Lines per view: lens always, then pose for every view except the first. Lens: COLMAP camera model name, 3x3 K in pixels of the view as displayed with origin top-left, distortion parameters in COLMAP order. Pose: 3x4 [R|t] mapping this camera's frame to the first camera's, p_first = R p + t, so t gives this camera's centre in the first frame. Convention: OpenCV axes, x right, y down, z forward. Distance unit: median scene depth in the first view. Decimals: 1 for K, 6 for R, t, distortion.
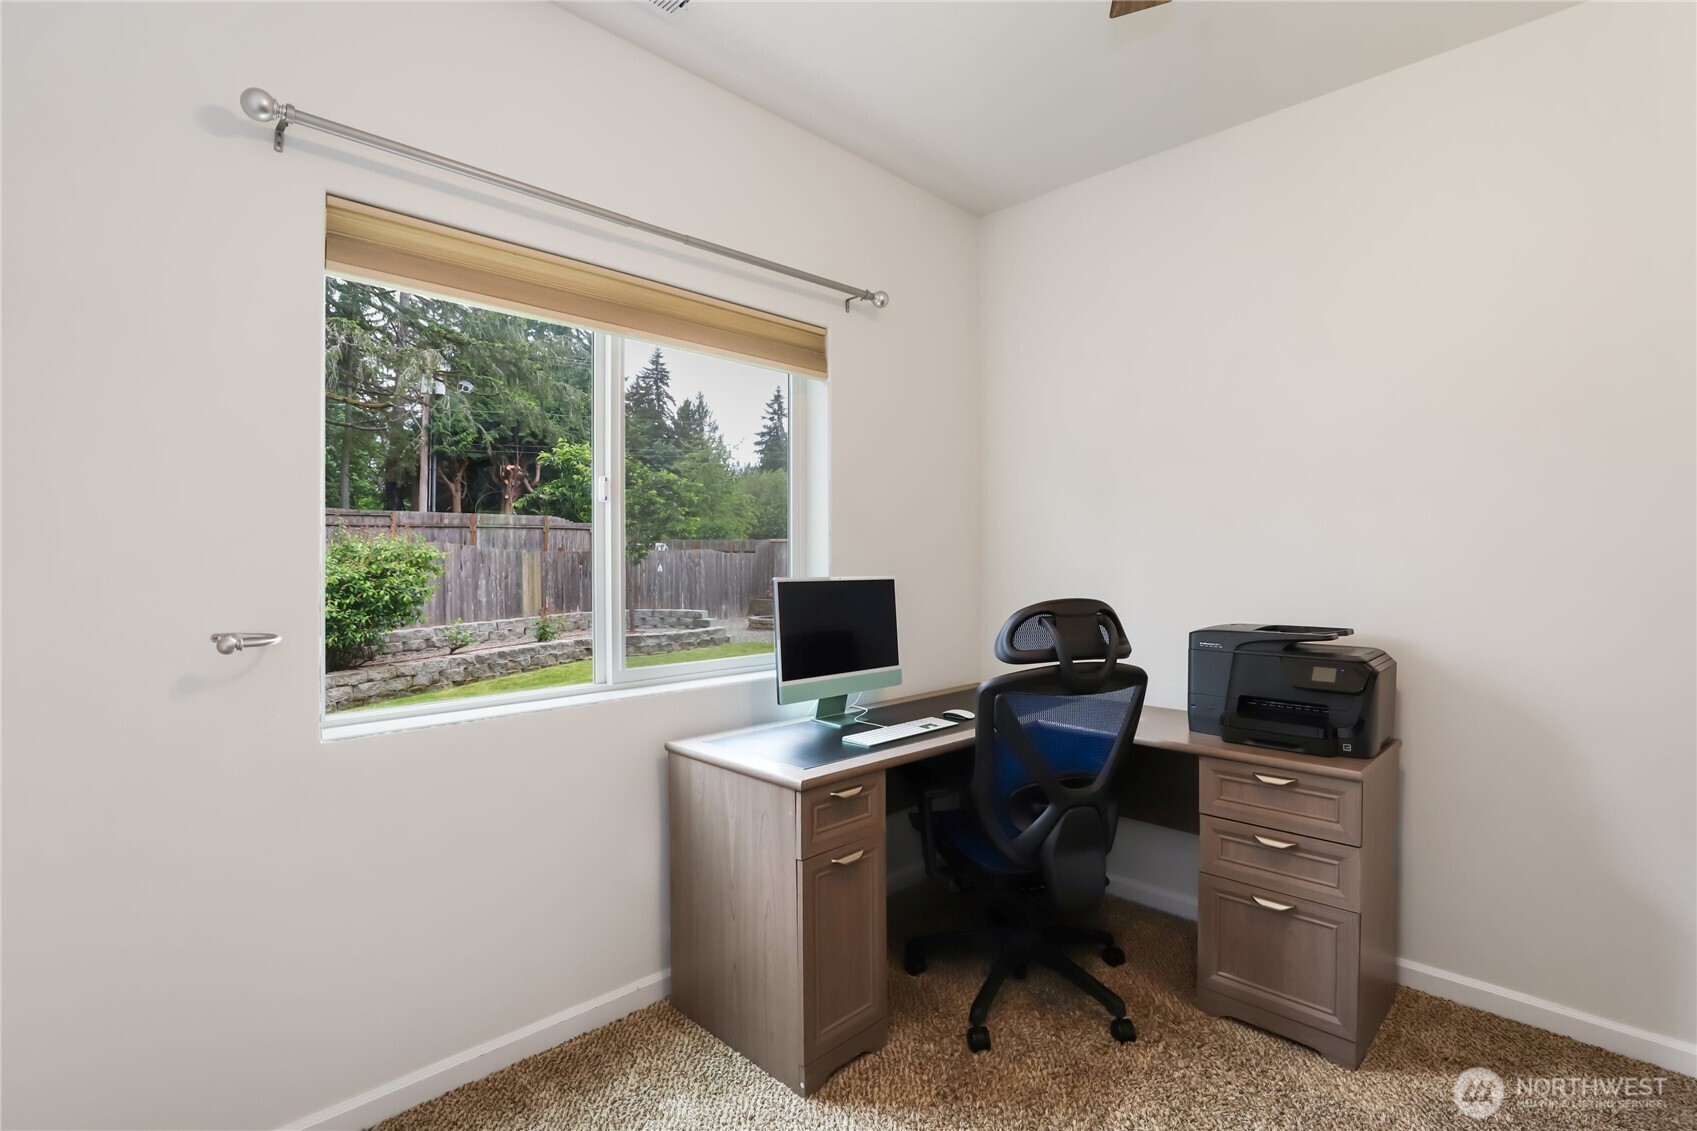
lens RADIAL K [[795.6, 0, 844.4], [0, 795.6, 555.6], [0, 0, 1]] dist [-0.001979, 0.000296]
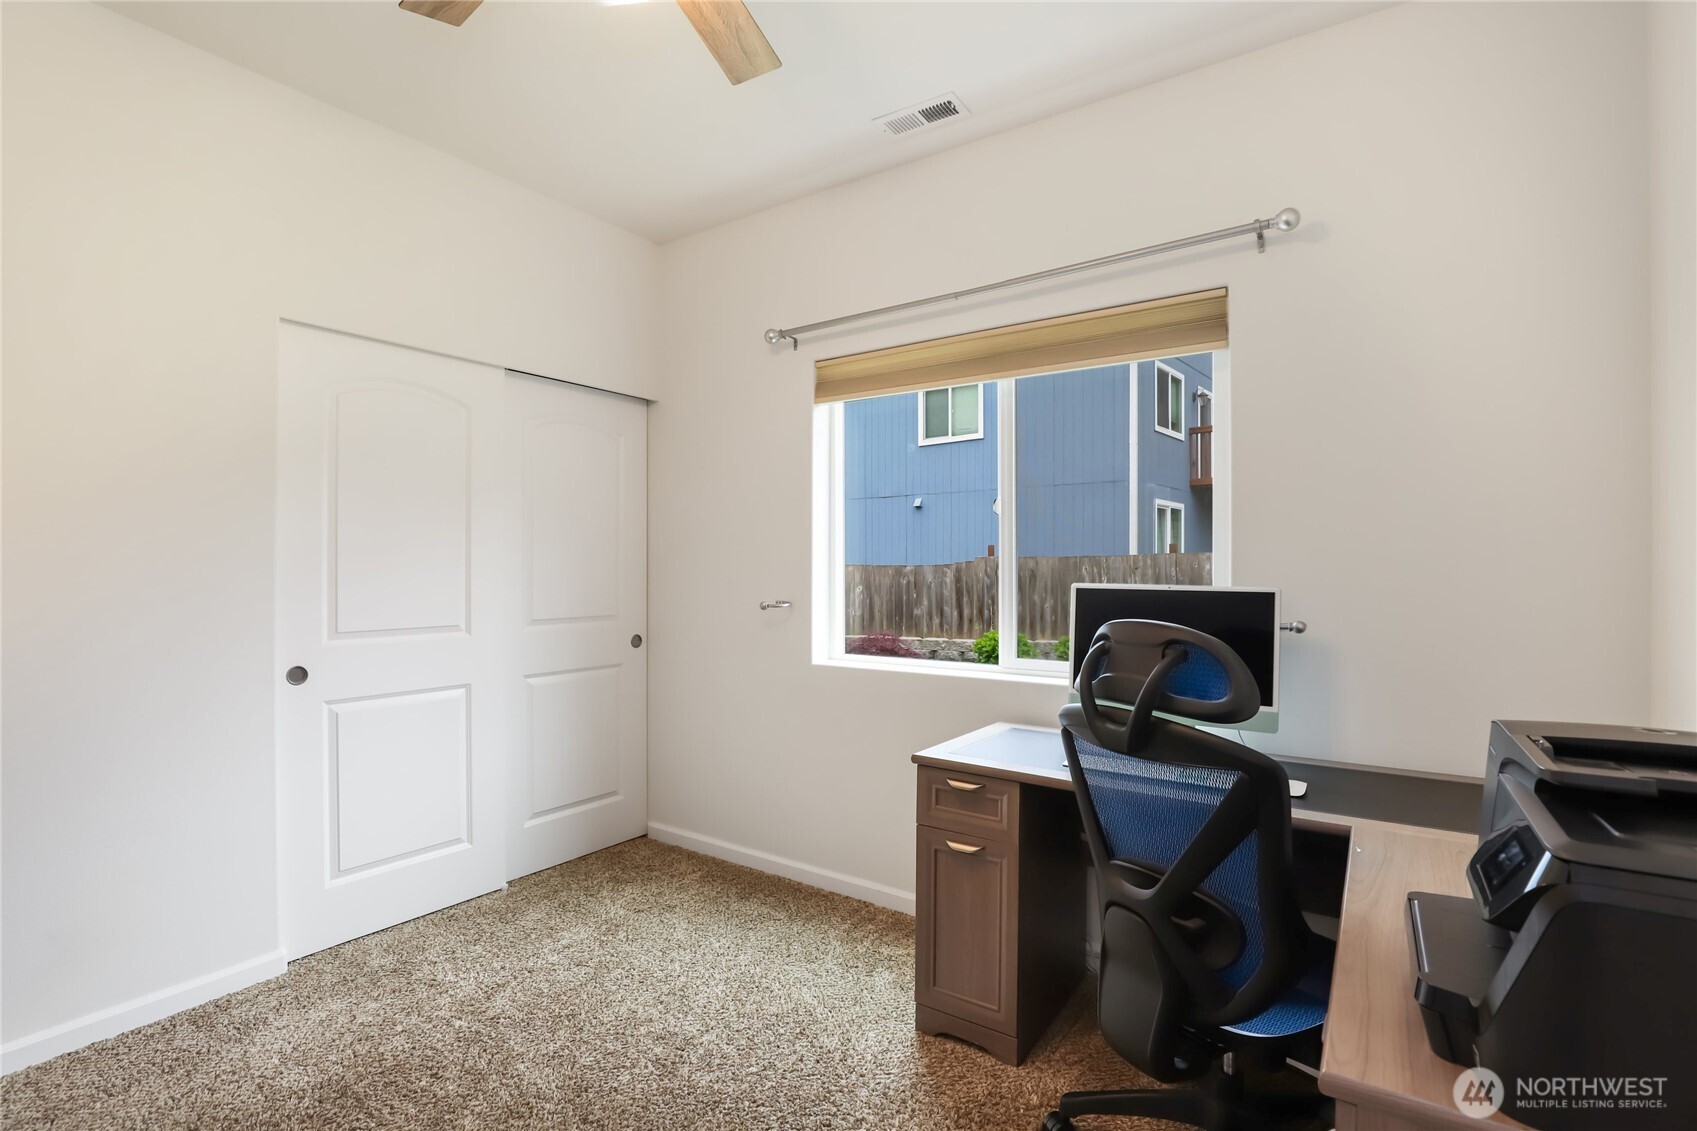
lens RADIAL K [[780.1, 0, 853.2], [0, 780.1, 571.2], [0, 0, 1]] dist [-0.017512, 0.000184]
pose [[0.198789, 0.004203, -0.980033, 0.808923], [-0.003975, 0.999986, 0.003482, 0.010609], [0.980034, 0.003203, 0.198803, 0.537419]]
